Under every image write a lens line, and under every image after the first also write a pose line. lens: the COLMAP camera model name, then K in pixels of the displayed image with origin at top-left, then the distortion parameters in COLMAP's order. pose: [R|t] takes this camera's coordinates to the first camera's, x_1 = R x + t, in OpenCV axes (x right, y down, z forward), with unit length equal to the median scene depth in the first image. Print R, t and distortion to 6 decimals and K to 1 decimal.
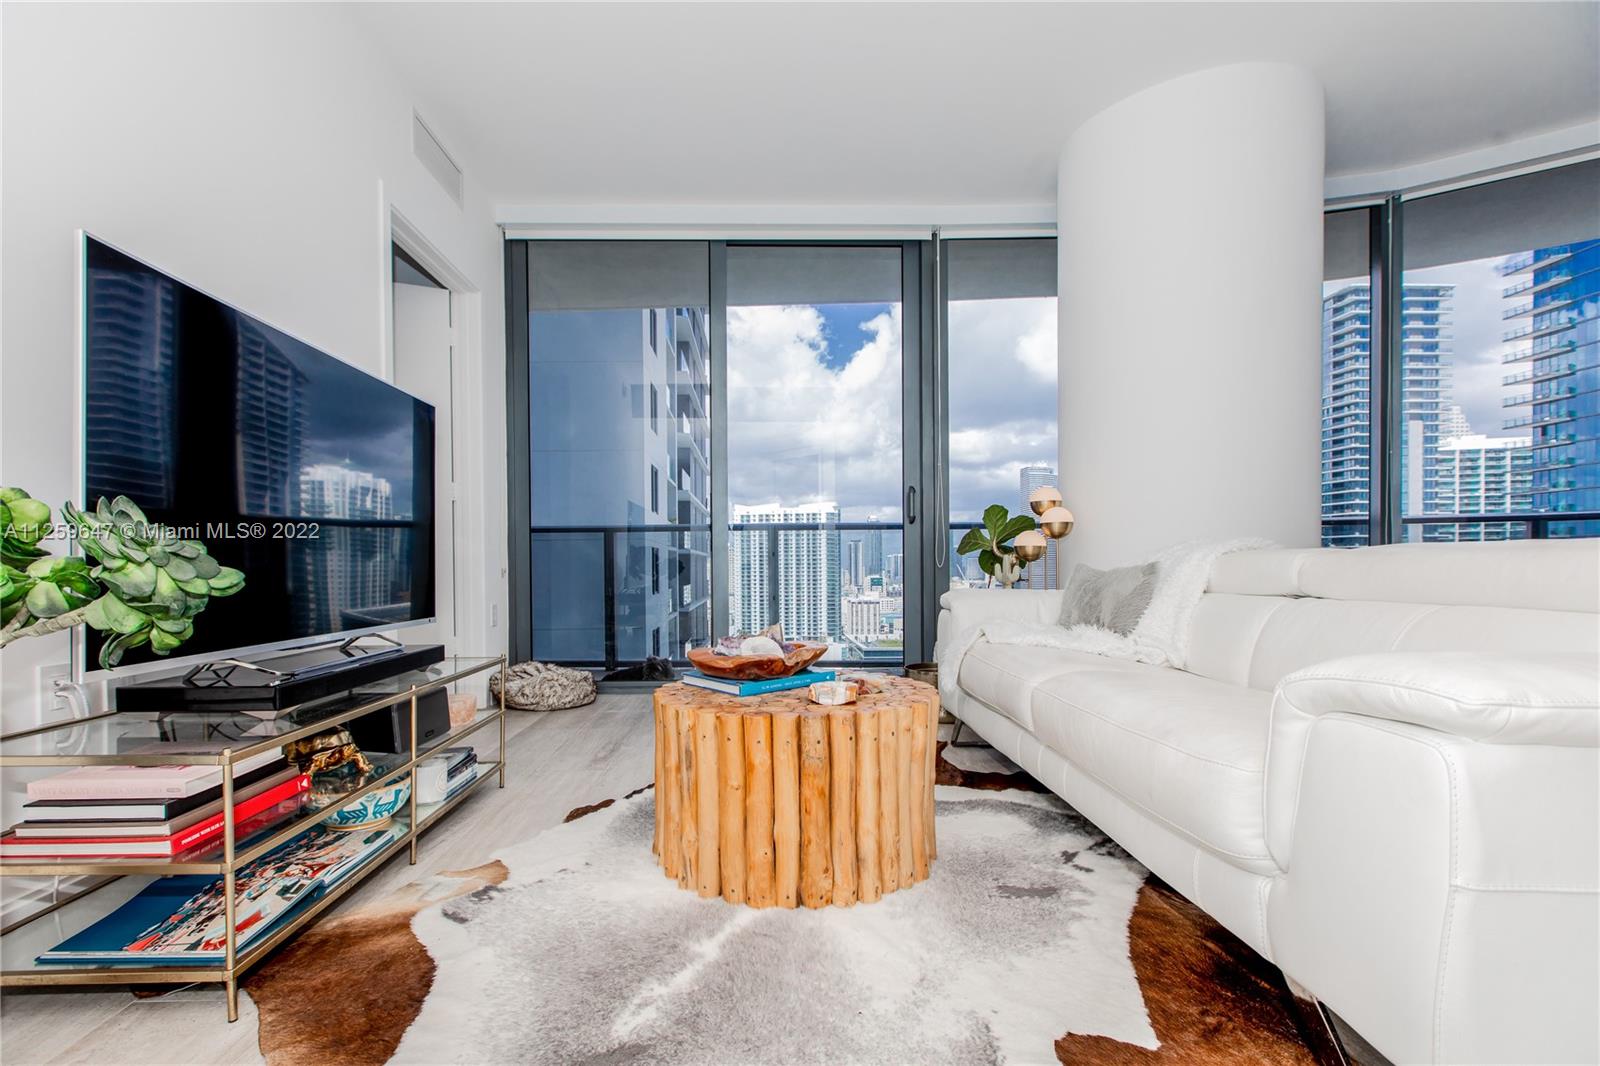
lens RADIAL K [[713.7, 0, 790.5], [0, 713.7, 565.1], [0, 0, 1]] dist [-0.001701, 0.000082]
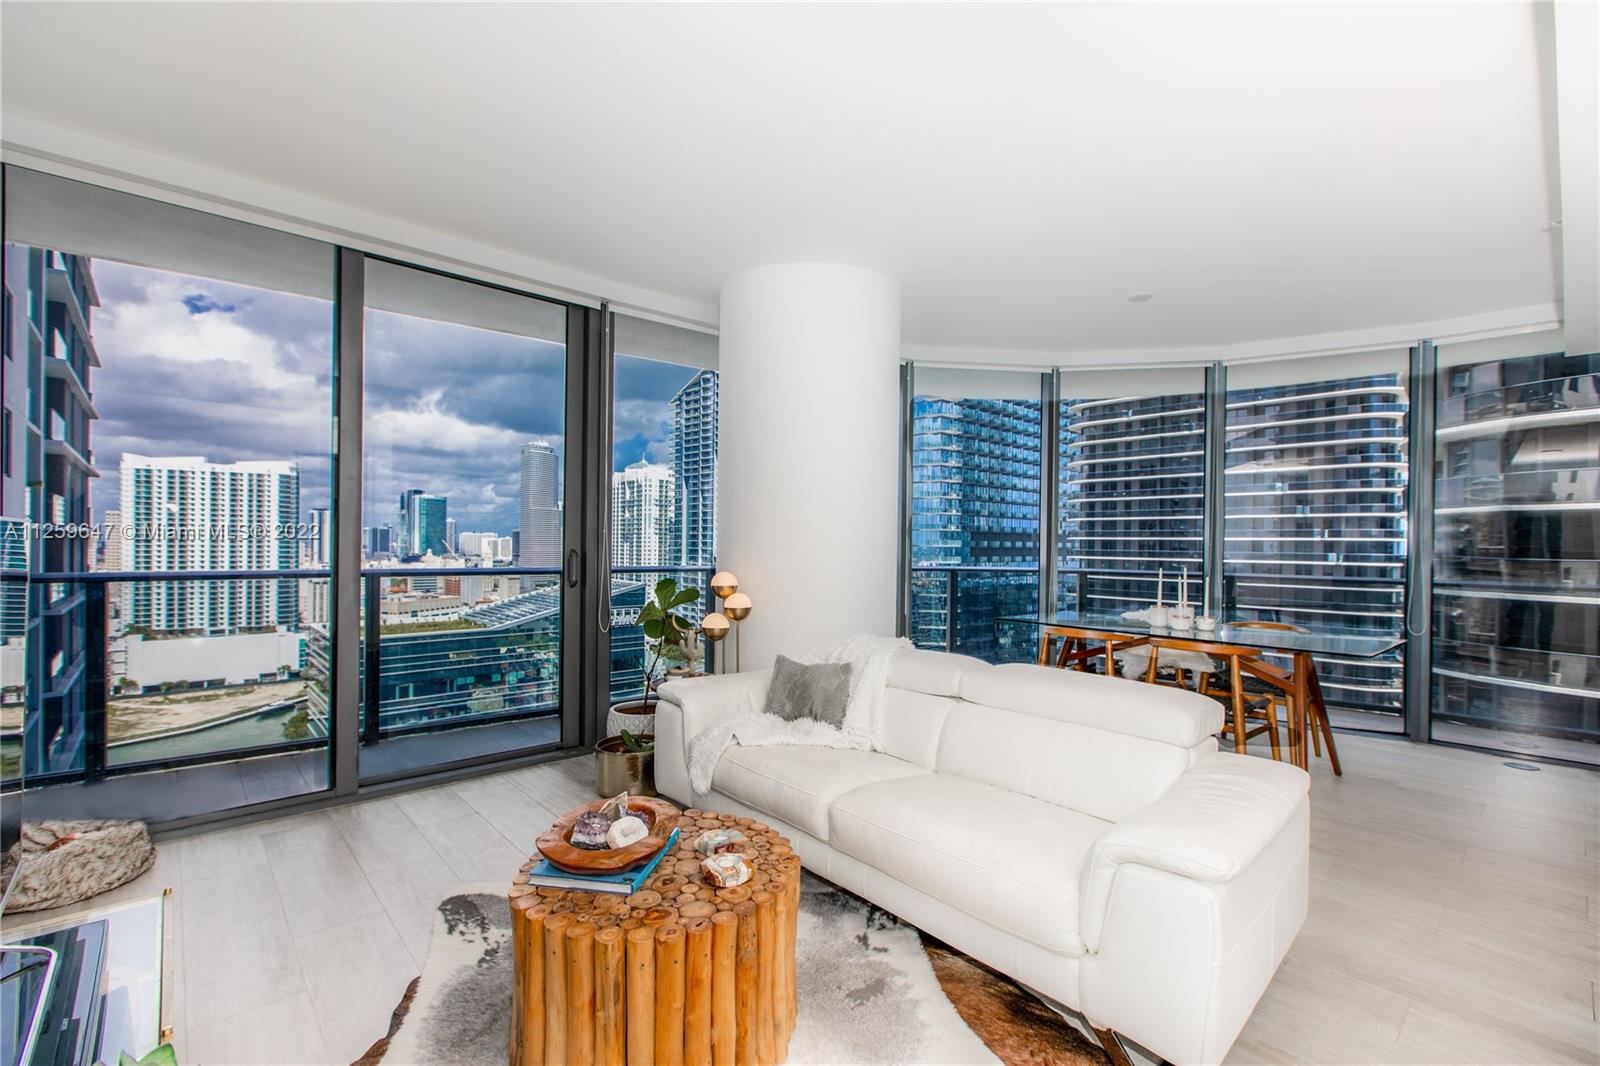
lens RADIAL K [[695.8, 0, 800.0], [0, 695.8, 533.0], [0, 0, 1]] dist [0.000710, -0.000116]
pose [[0.761668, 0.024528, 0.647503, -0.288995], [-0.019963, 0.999697, -0.014387, -0.166586], [-0.647659, -0.001968, 0.761927, 0.071180]]
